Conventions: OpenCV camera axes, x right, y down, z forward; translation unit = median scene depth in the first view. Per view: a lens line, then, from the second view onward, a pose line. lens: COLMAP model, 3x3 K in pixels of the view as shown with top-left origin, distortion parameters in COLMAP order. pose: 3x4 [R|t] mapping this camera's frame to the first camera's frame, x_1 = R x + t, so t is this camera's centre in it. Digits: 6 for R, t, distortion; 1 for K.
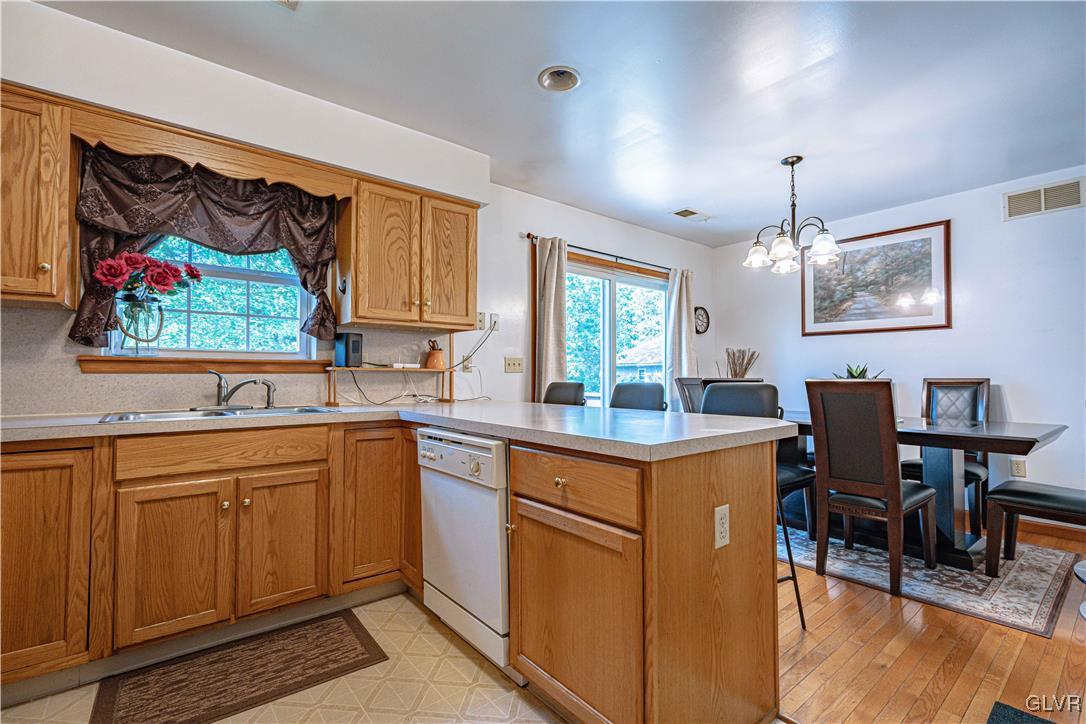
lens RADIAL K [[487.7, 0, 535.0], [0, 487.7, 366.0], [0, 0, 1]] dist [-0.002203, 0.001286]
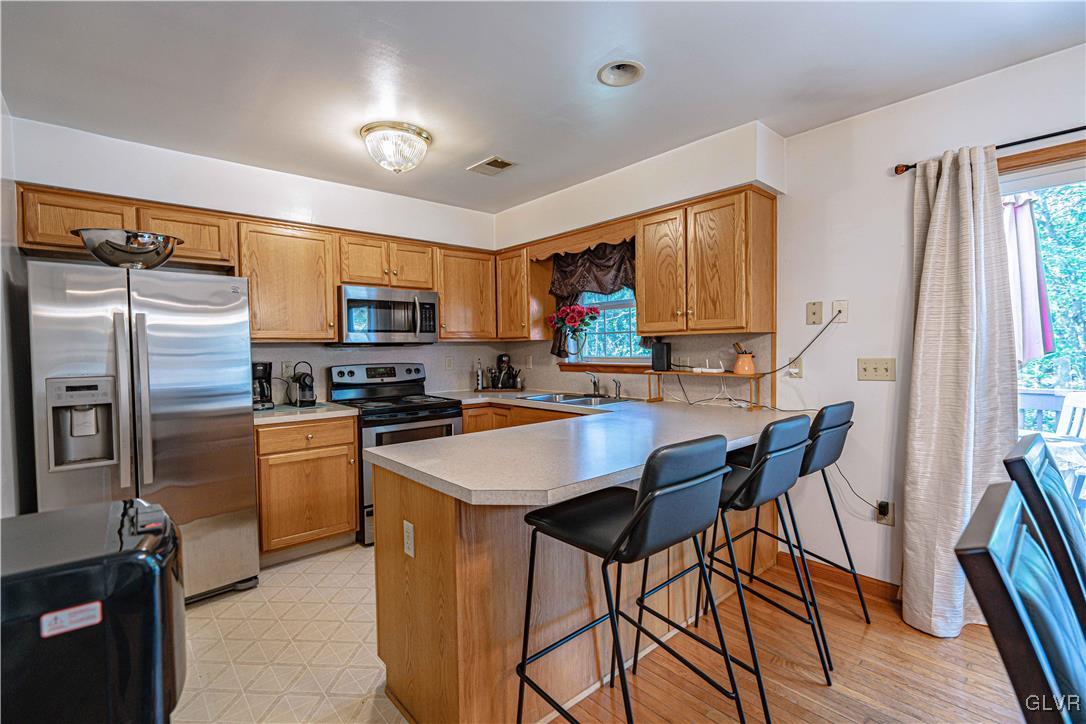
lens RADIAL K [[487.7, 0, 544.2], [0, 487.7, 360.4], [0, 0, 1]] dist [-0.002203, 0.001286]
pose [[0.054266, 0.023971, -0.998239, 0.764933], [0.034097, 0.999084, 0.025844, -0.060697], [0.997944, -0.035439, 0.053399, 0.615154]]
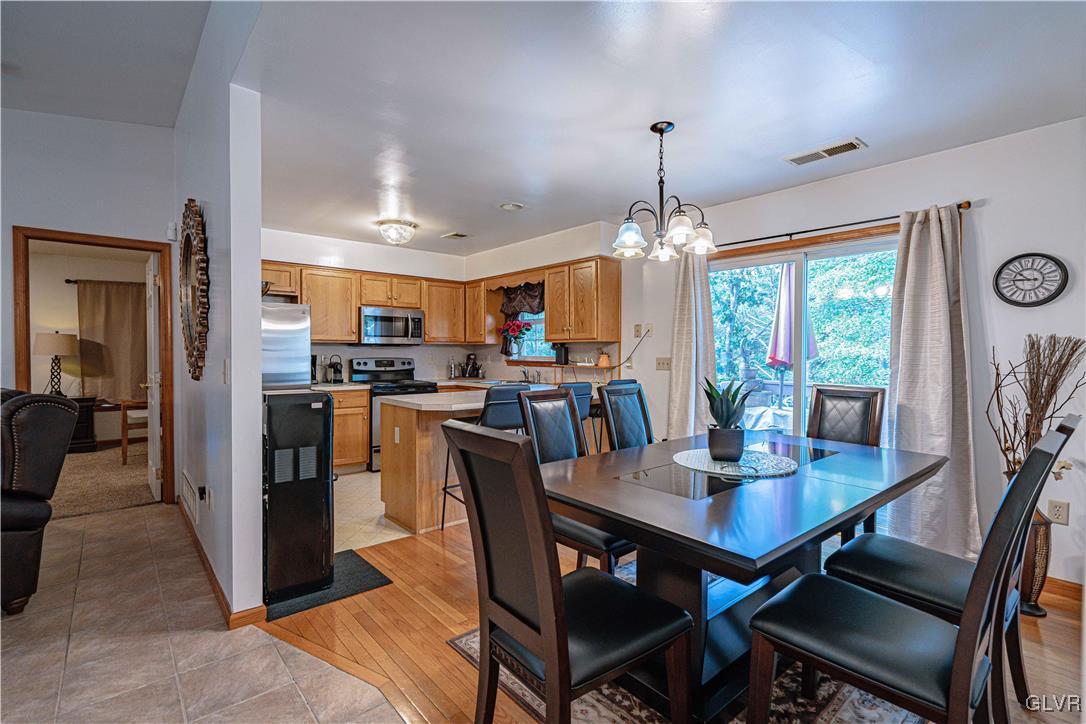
lens RADIAL K [[487.7, 0, 533.9], [0, 487.7, 356.5], [0, 0, 1]] dist [-0.002203, 0.001286]
pose [[0.031446, 0.009126, -0.999464, 1.435914], [0.016600, 0.999816, 0.009652, -0.046924], [0.999368, -0.016895, 0.031289, 0.791216]]
